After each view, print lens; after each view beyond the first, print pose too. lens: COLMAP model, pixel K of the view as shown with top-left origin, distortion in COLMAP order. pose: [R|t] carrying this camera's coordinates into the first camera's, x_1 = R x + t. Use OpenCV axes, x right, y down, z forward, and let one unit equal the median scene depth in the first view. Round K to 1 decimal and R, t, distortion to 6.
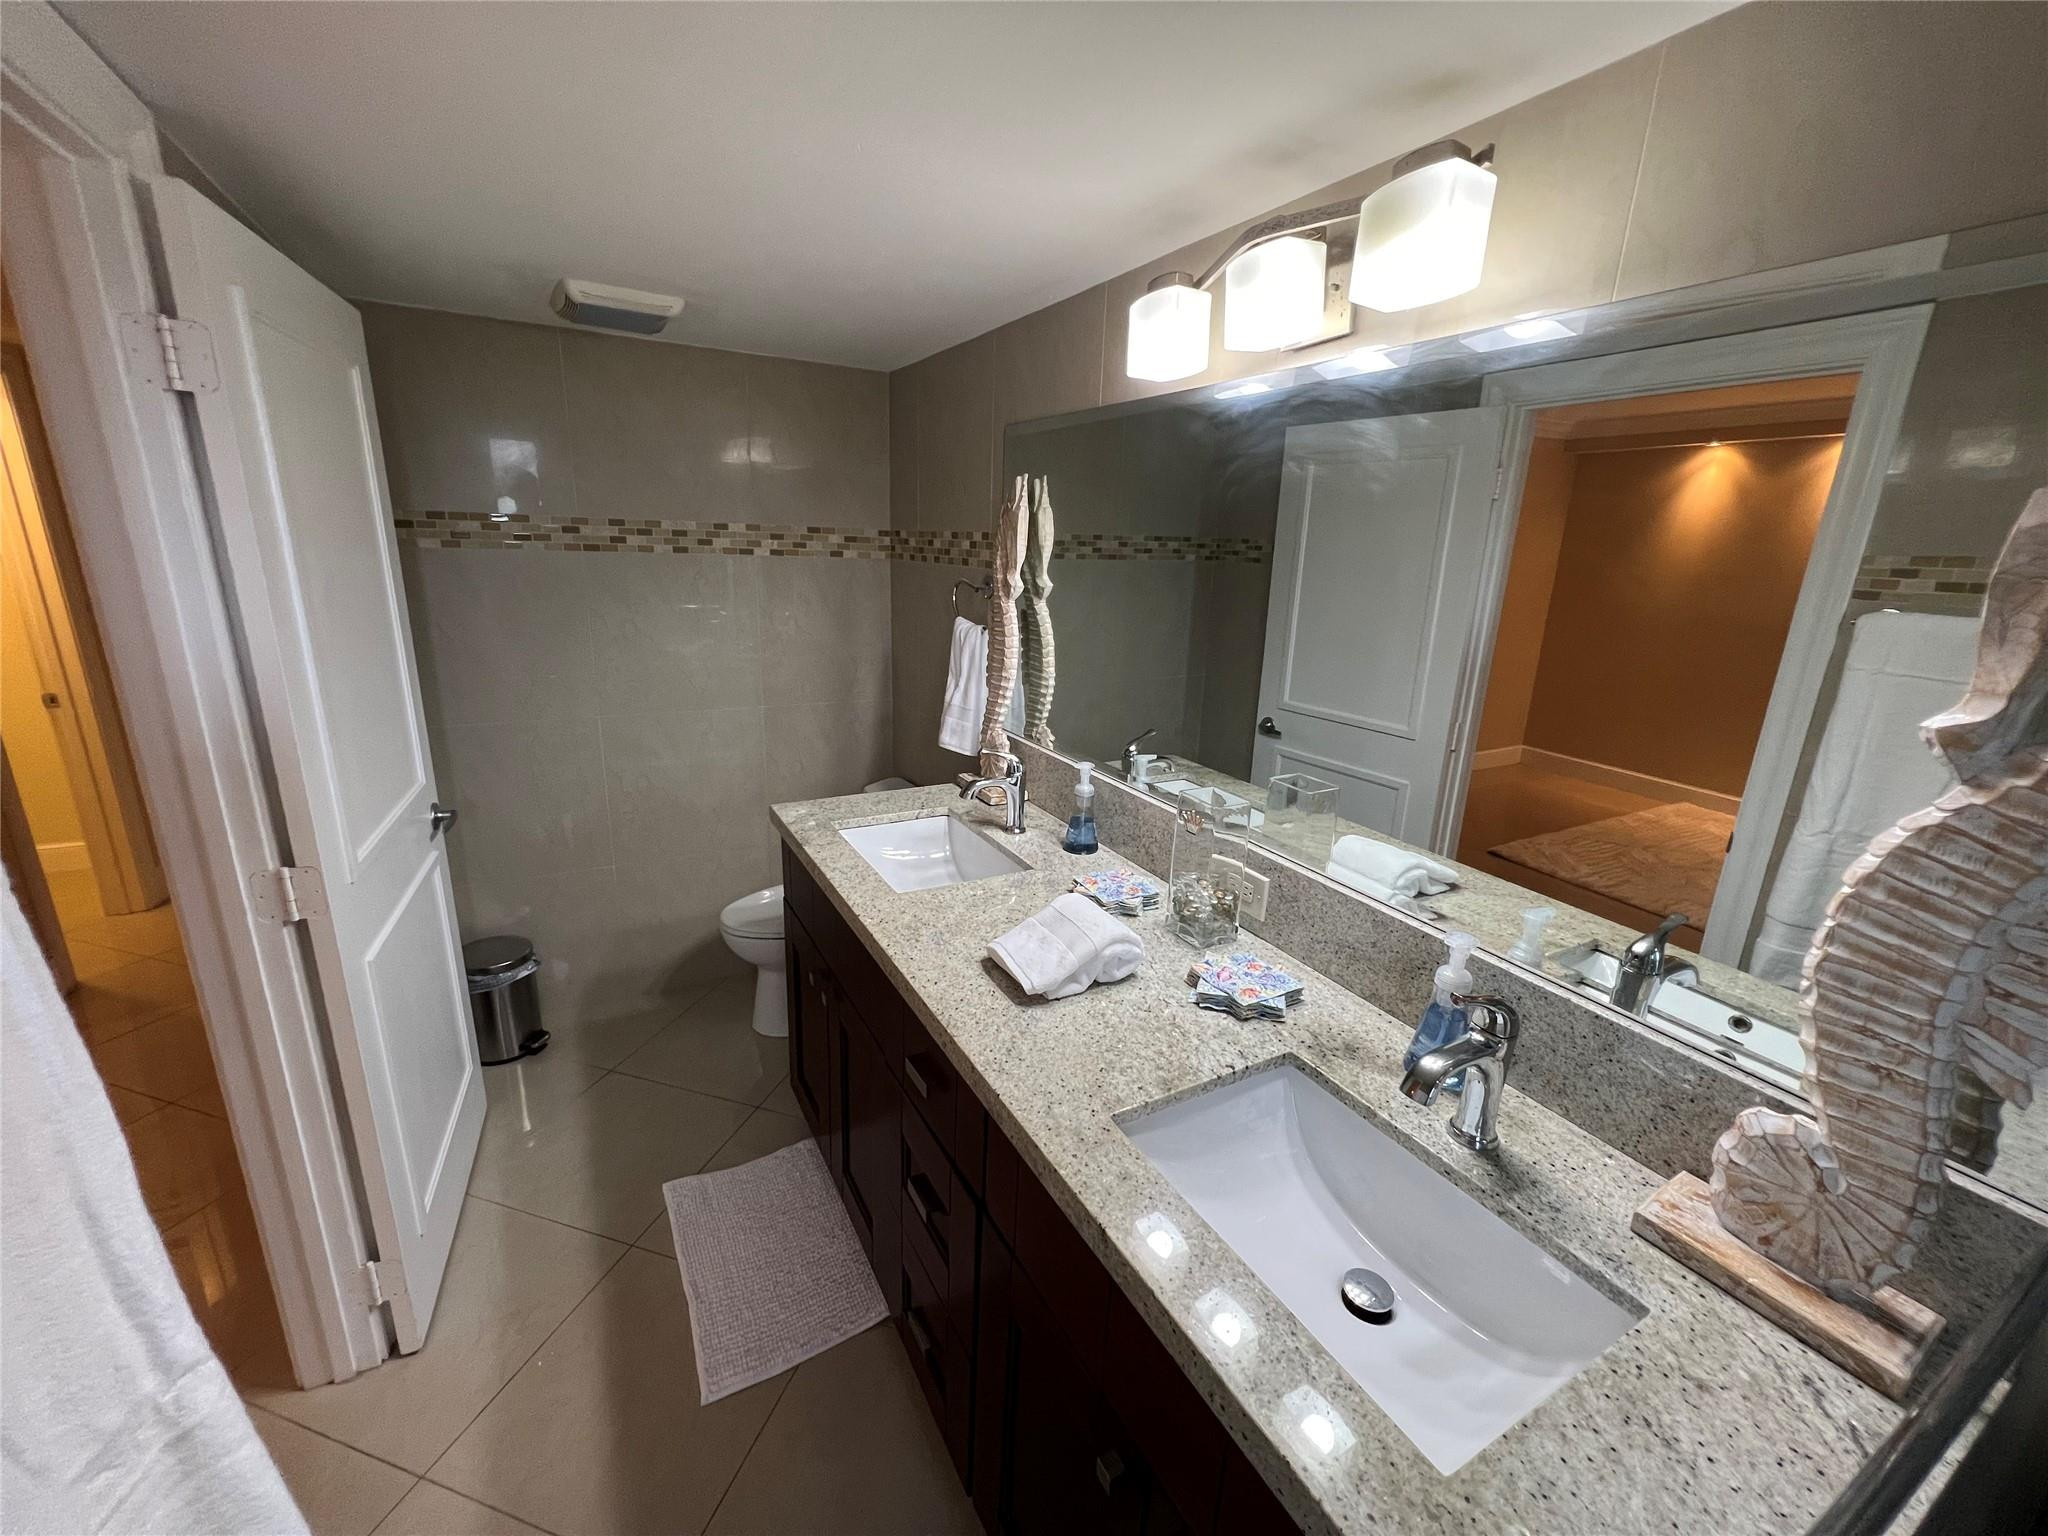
lens RADIAL K [[819.1, 0, 1021.8], [0, 819.1, 768.3], [0, 0, 1]] dist [-0.001464, 0.000154]
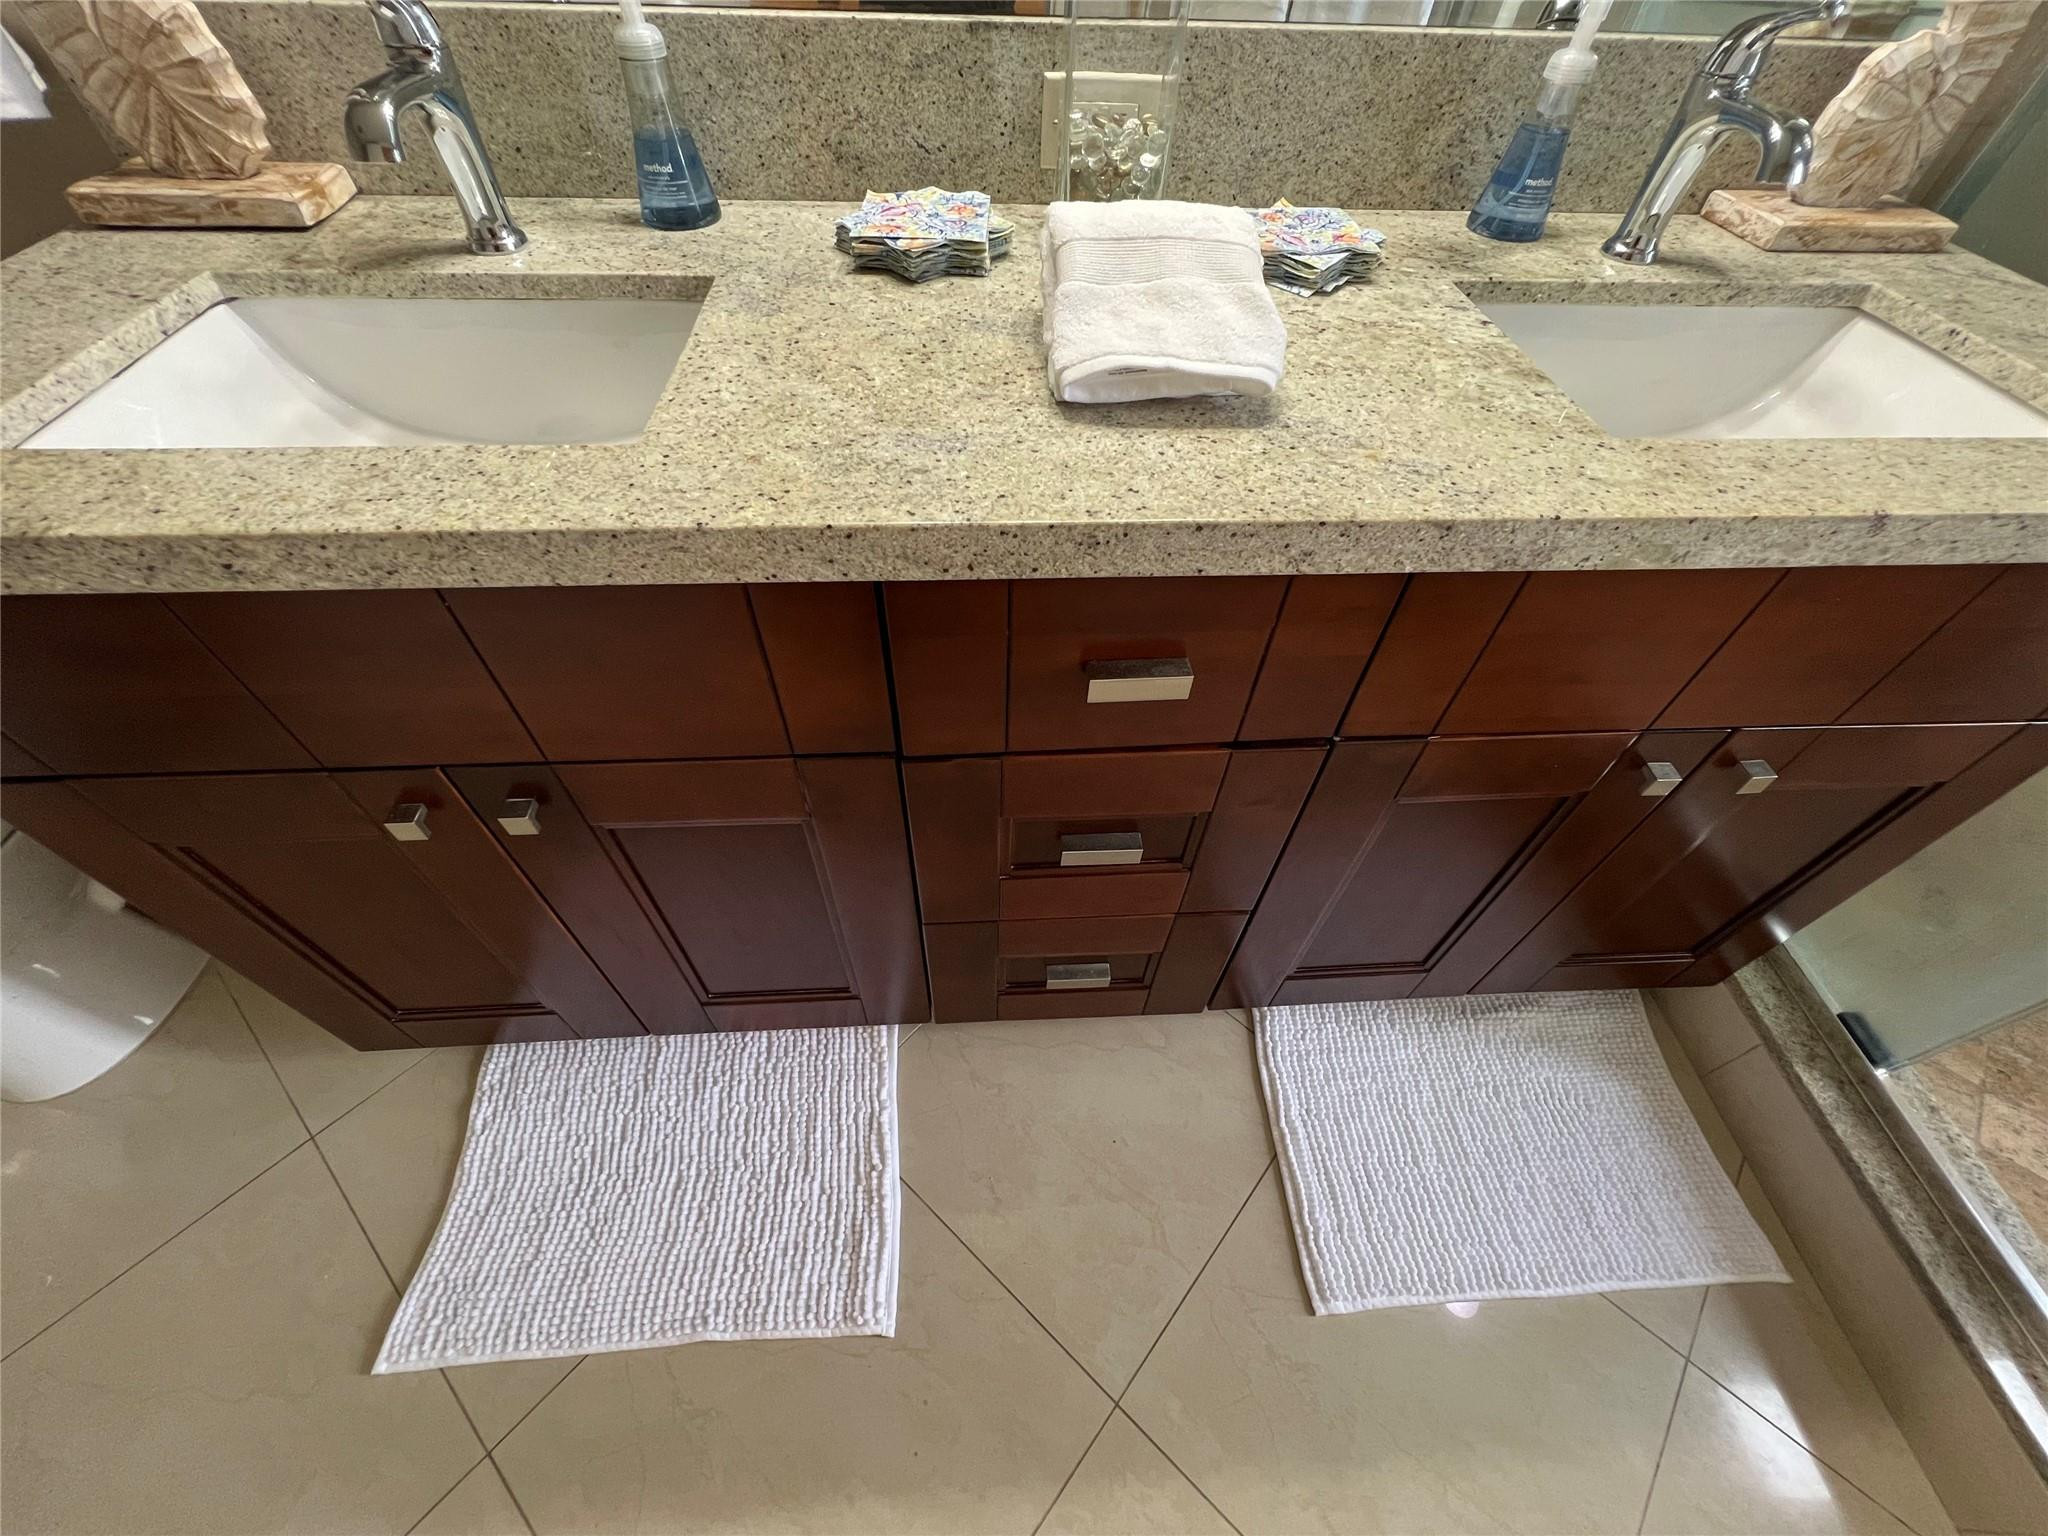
lens RADIAL K [[819.1, 0, 1021.8], [0, 819.1, 768.3], [0, 0, 1]] dist [-0.001464, 0.000154]
pose [[0.432335, -0.710830, 0.554804, -0.527196], [0.231869, 0.682225, 0.693401, 0.054973], [-0.871392, -0.171140, 0.459769, 0.923160]]
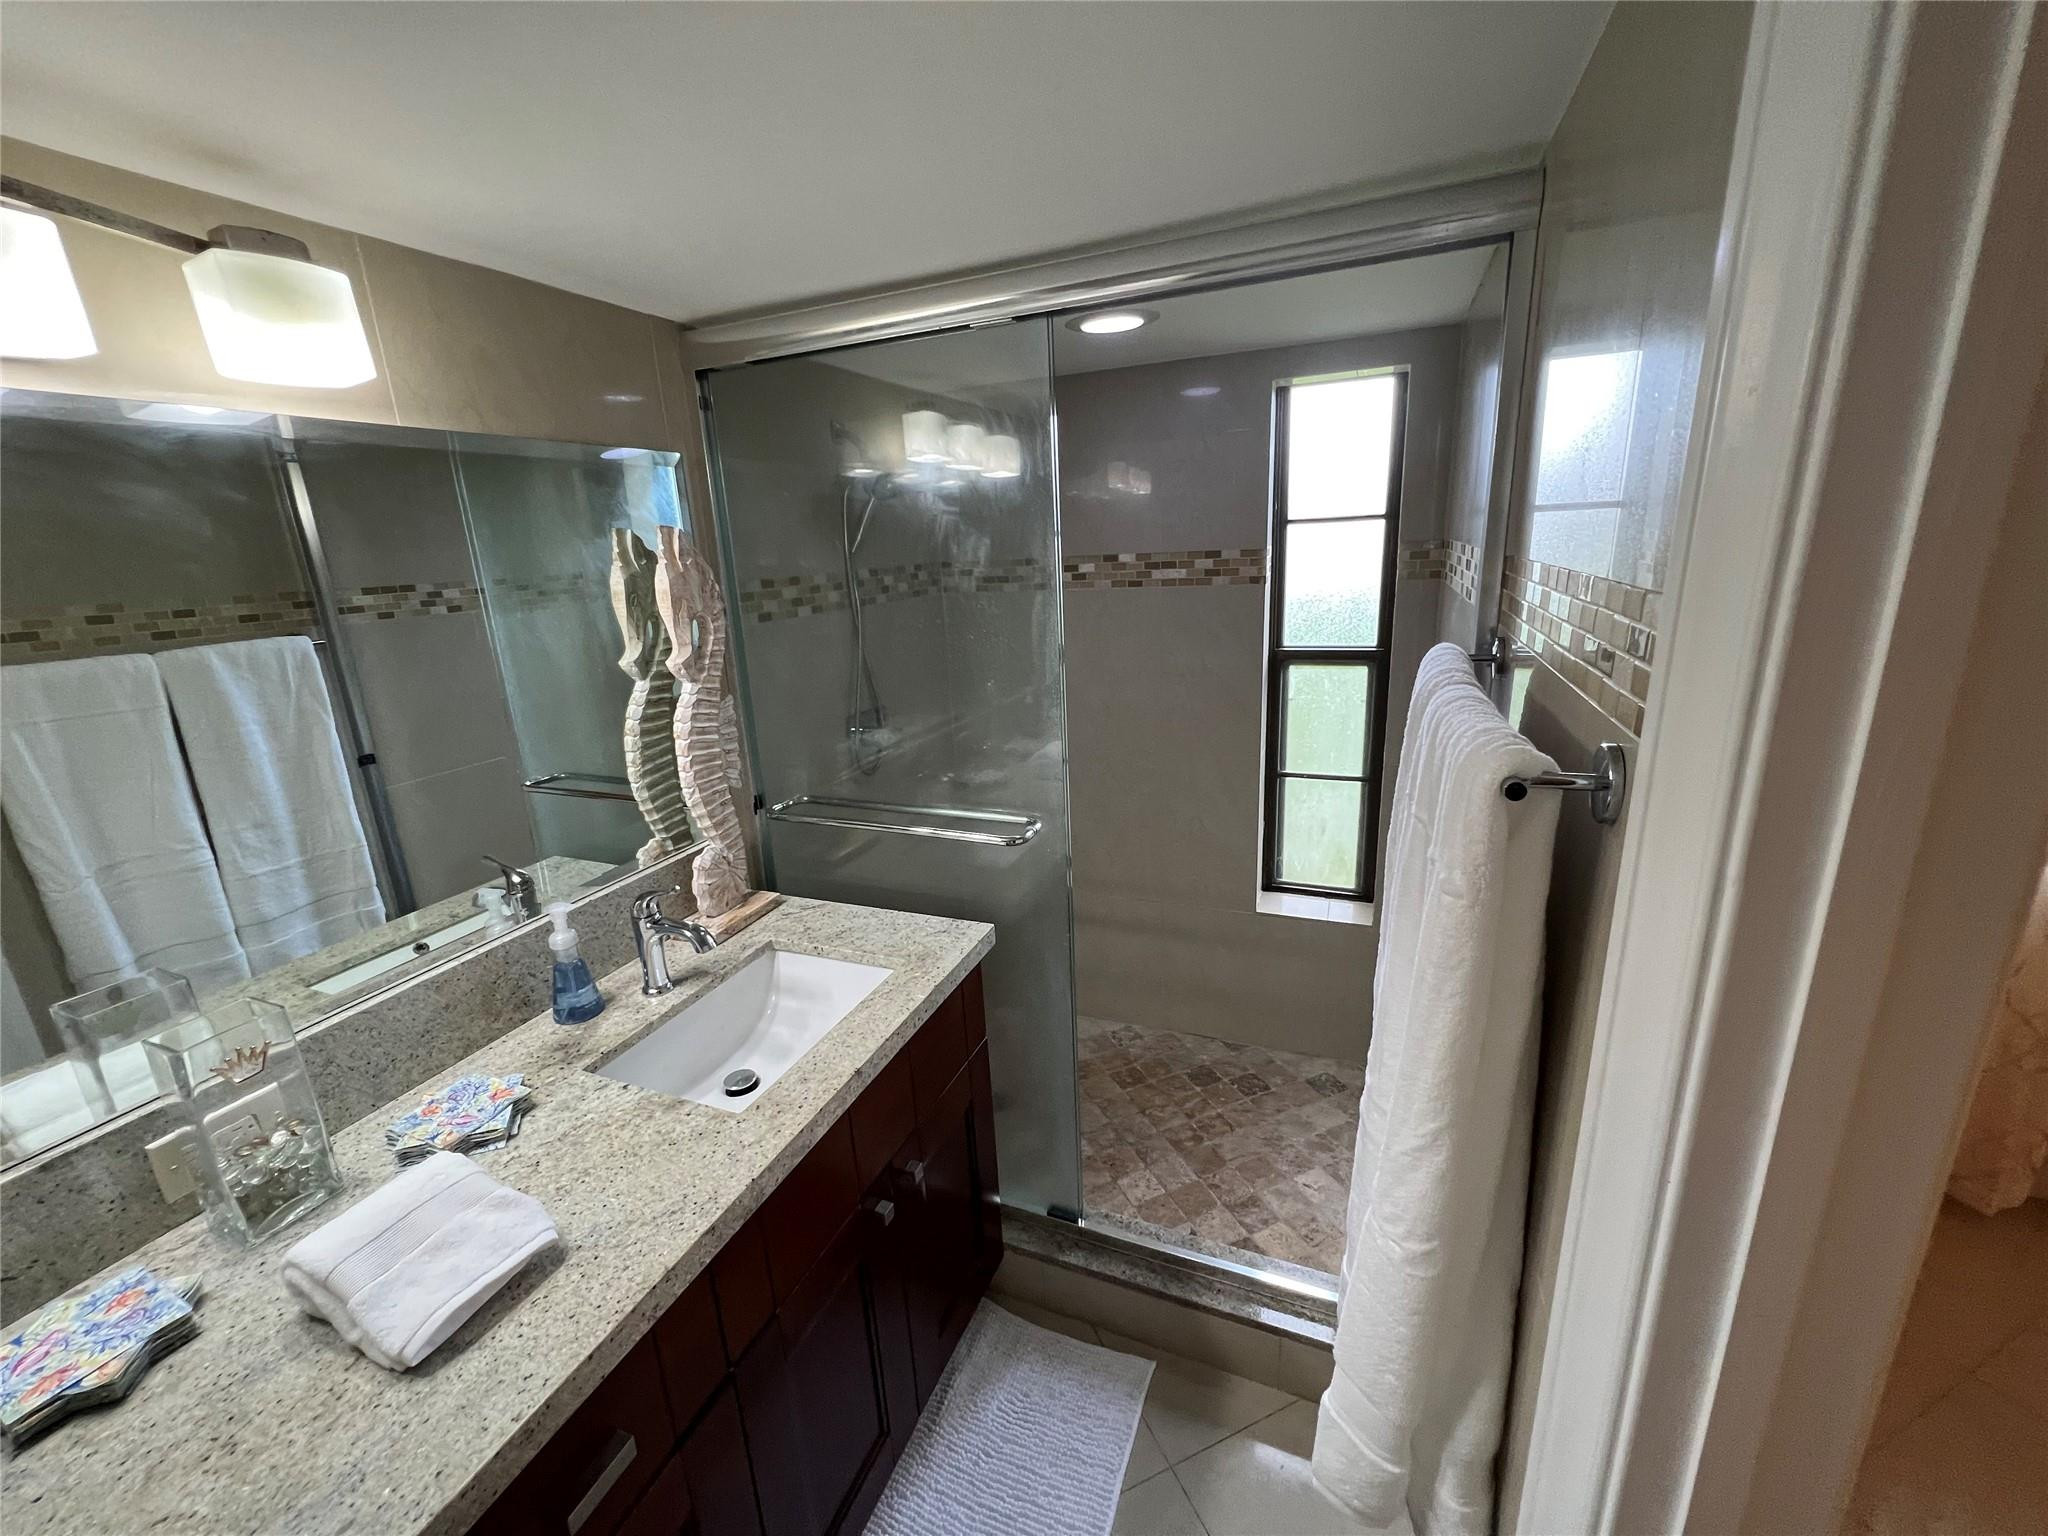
lens RADIAL K [[819.1, 0, 1021.8], [0, 819.1, 768.3], [0, 0, 1]] dist [-0.001464, 0.000154]
pose [[-0.624840, -0.219858, 0.749157, -0.776151], [0.229687, 0.865308, 0.445517, -0.359453], [-0.746203, 0.450449, -0.490181, 0.912424]]
